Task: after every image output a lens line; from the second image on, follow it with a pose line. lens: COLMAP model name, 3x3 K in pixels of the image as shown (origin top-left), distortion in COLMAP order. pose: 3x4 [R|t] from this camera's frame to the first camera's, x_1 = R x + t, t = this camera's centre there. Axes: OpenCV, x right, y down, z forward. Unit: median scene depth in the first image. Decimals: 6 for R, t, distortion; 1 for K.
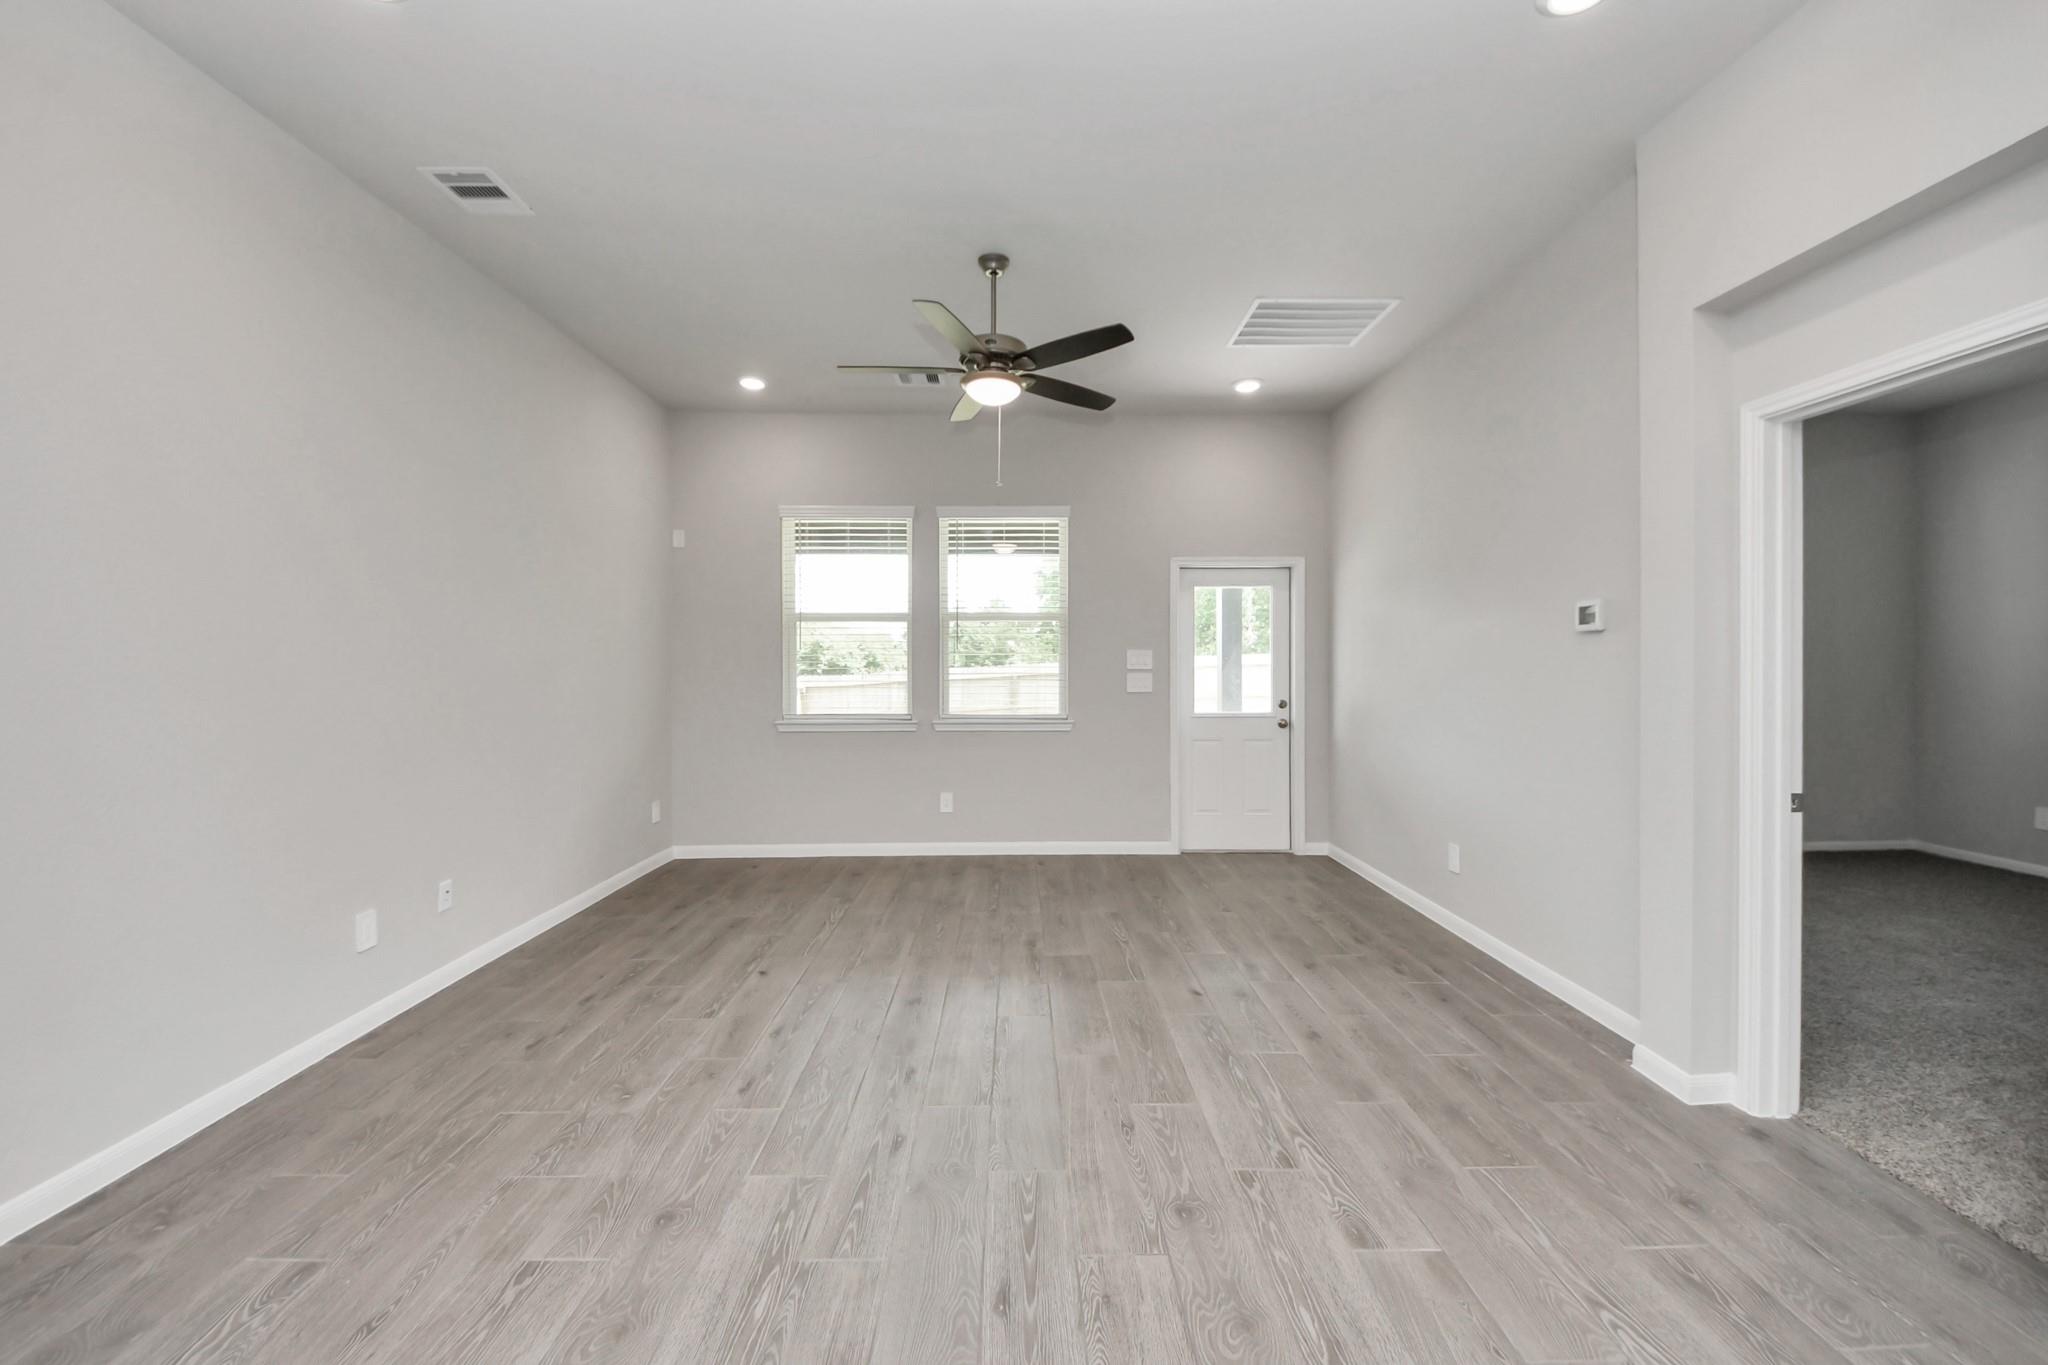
lens RADIAL K [[791.8, 0, 1036.1], [0, 791.8, 674.4], [0, 0, 1]] dist [0.001263, -0.000147]
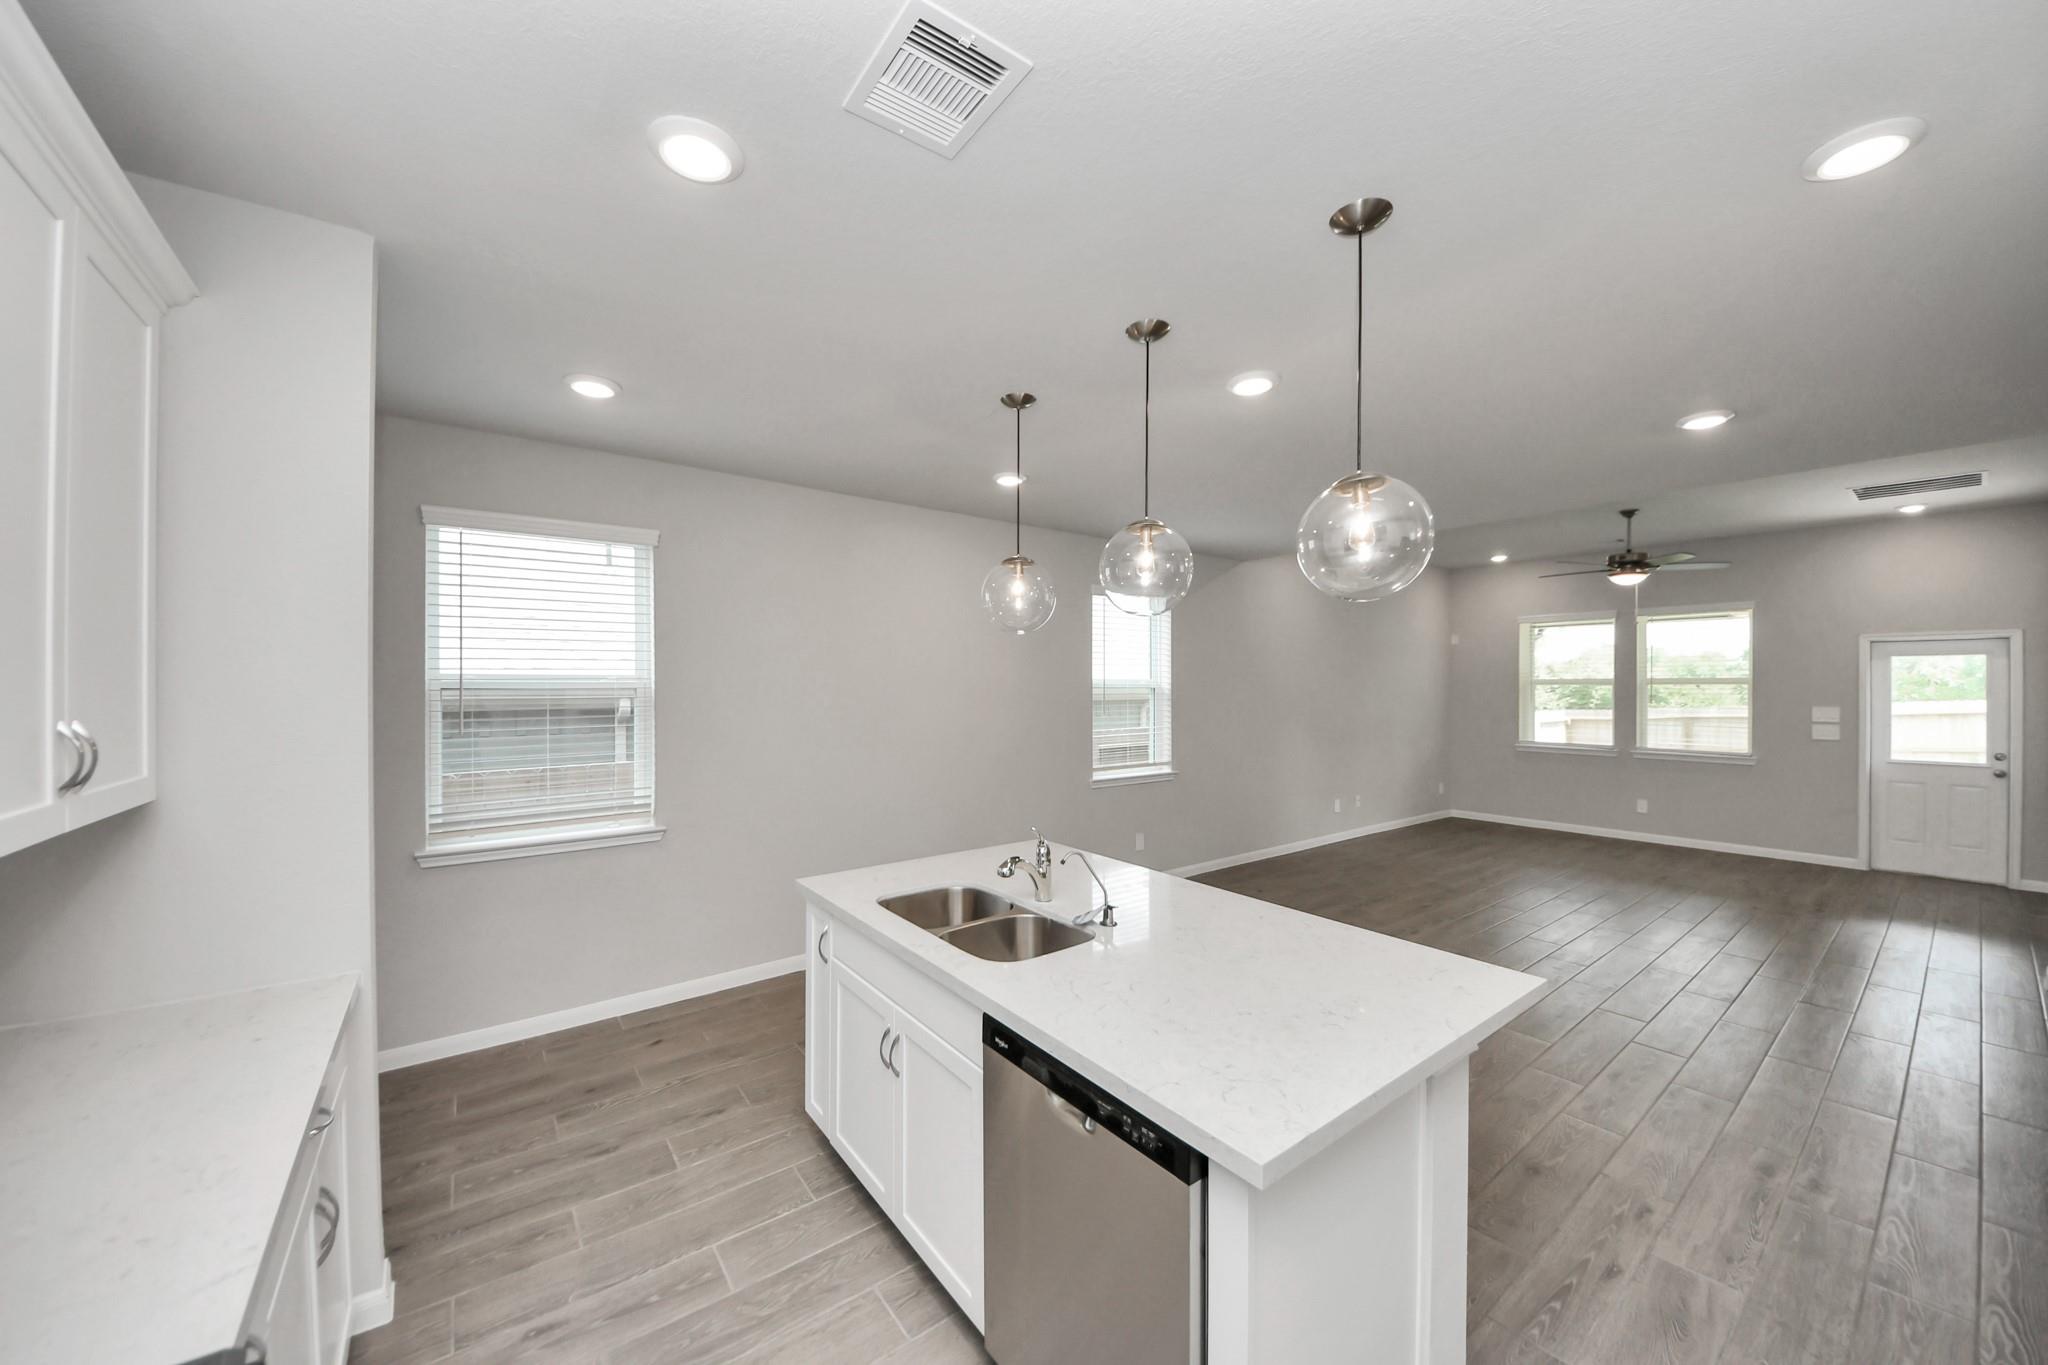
lens RADIAL K [[727.3, 0, 1024.0], [0, 727.3, 682.5], [0, 0, 1]] dist [0.022132, -0.016617]
pose [[0.576849, -0.003677, -0.816842, 0.489728], [-0.012707, 0.999828, -0.013474, -0.054470], [0.816752, 0.018152, 0.576704, -1.084129]]
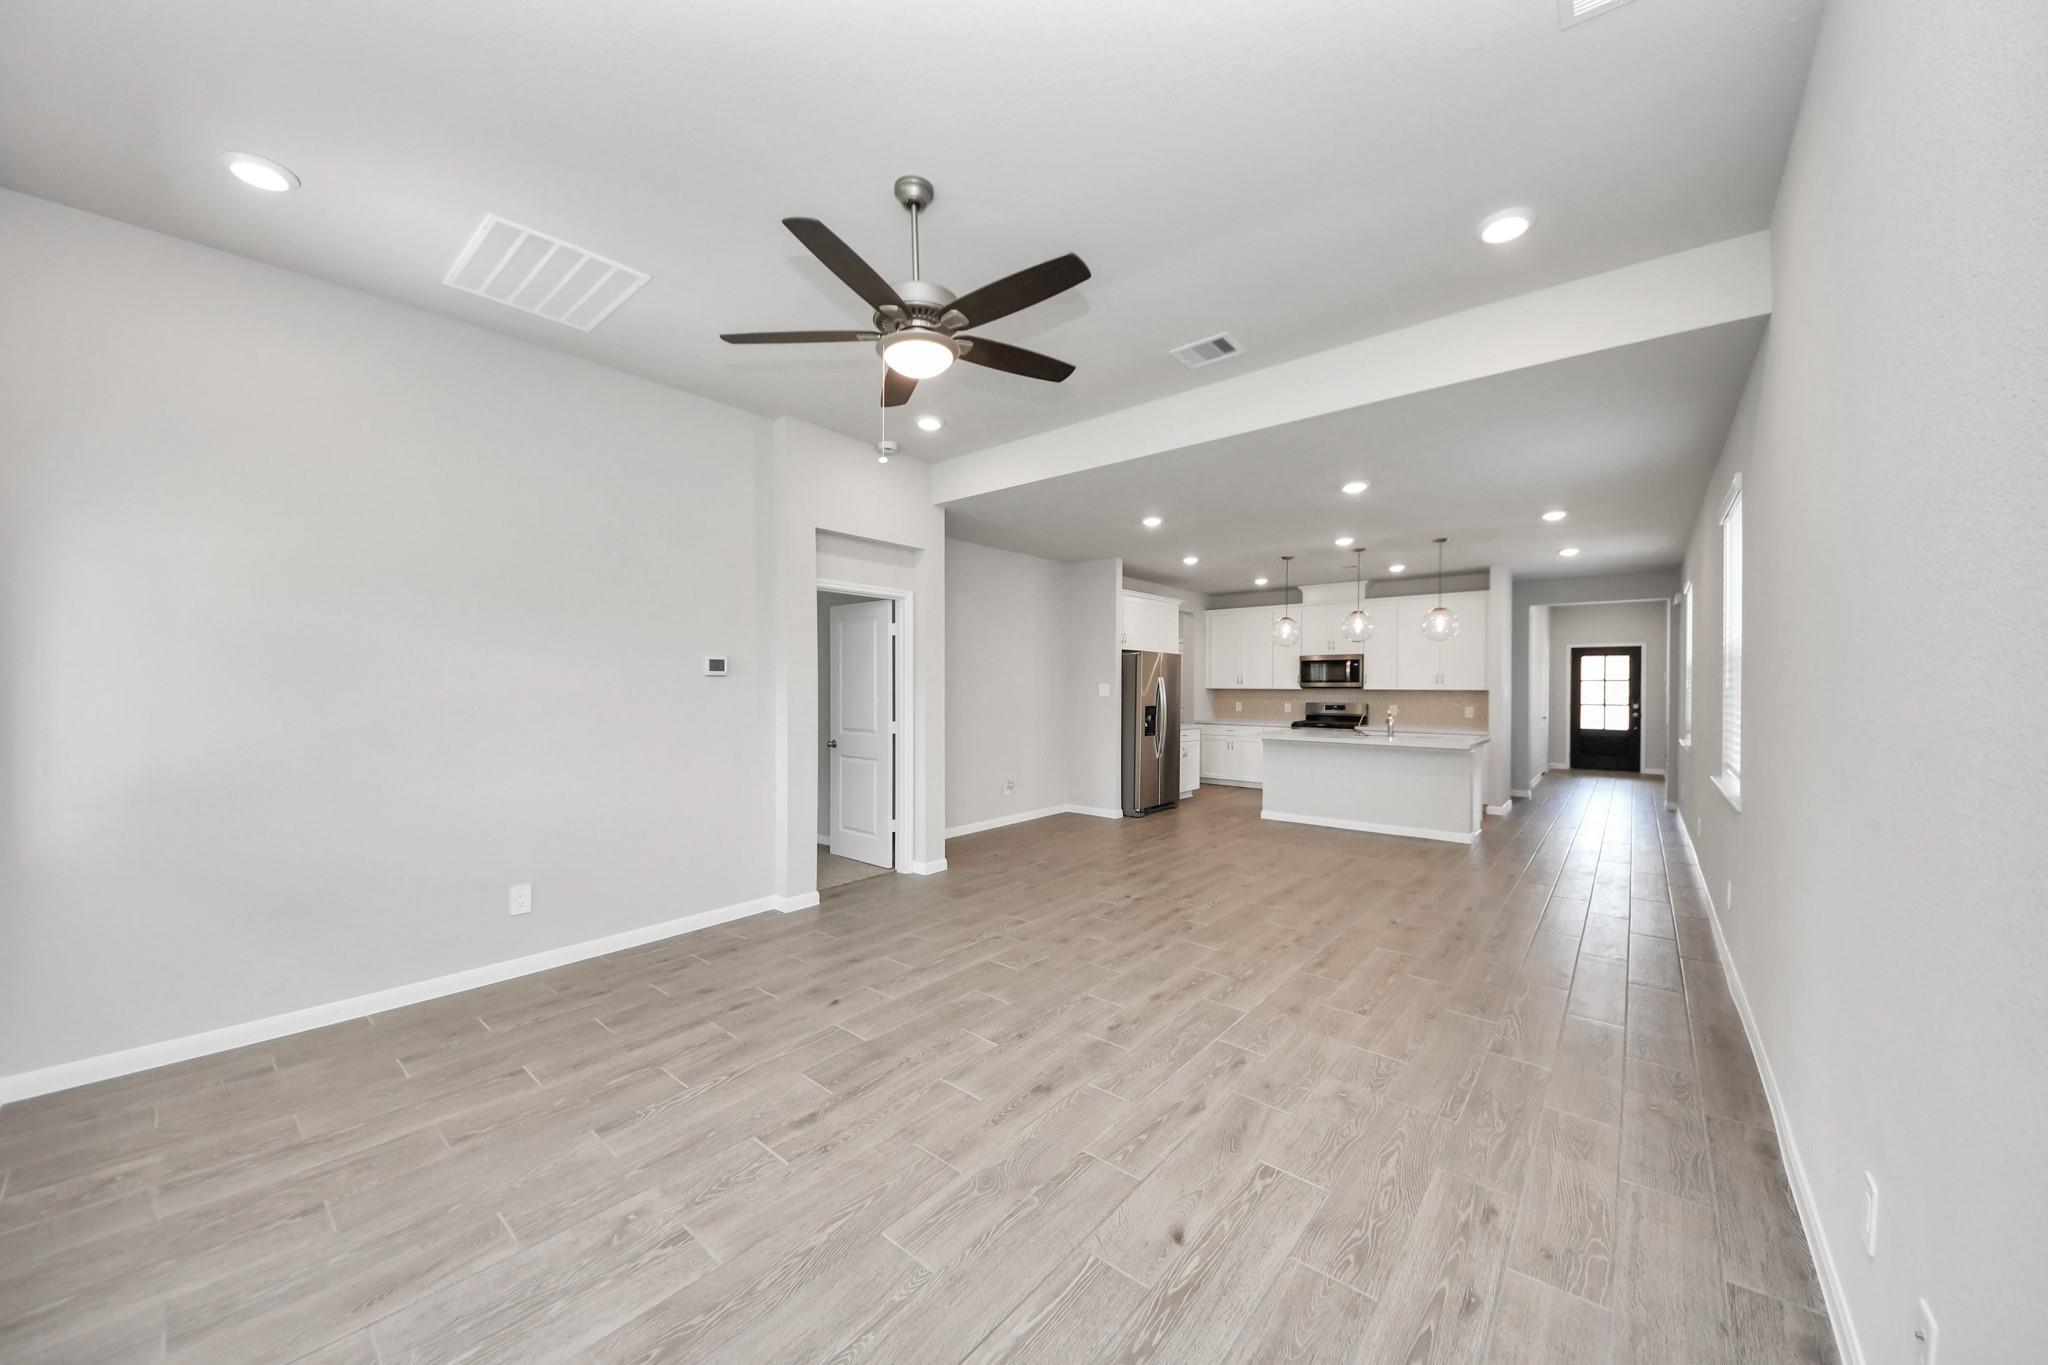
lens RADIAL K [[720.4, 0, 1006.7], [0, 720.4, 693.3], [0, 0, 1]] dist [0.008658, -0.014997]
pose [[-0.733497, -0.009502, 0.679626, -0.543132], [0.009496, 0.999661, 0.024225, -0.042422], [-0.679626, 0.024223, -0.733159, 1.302764]]
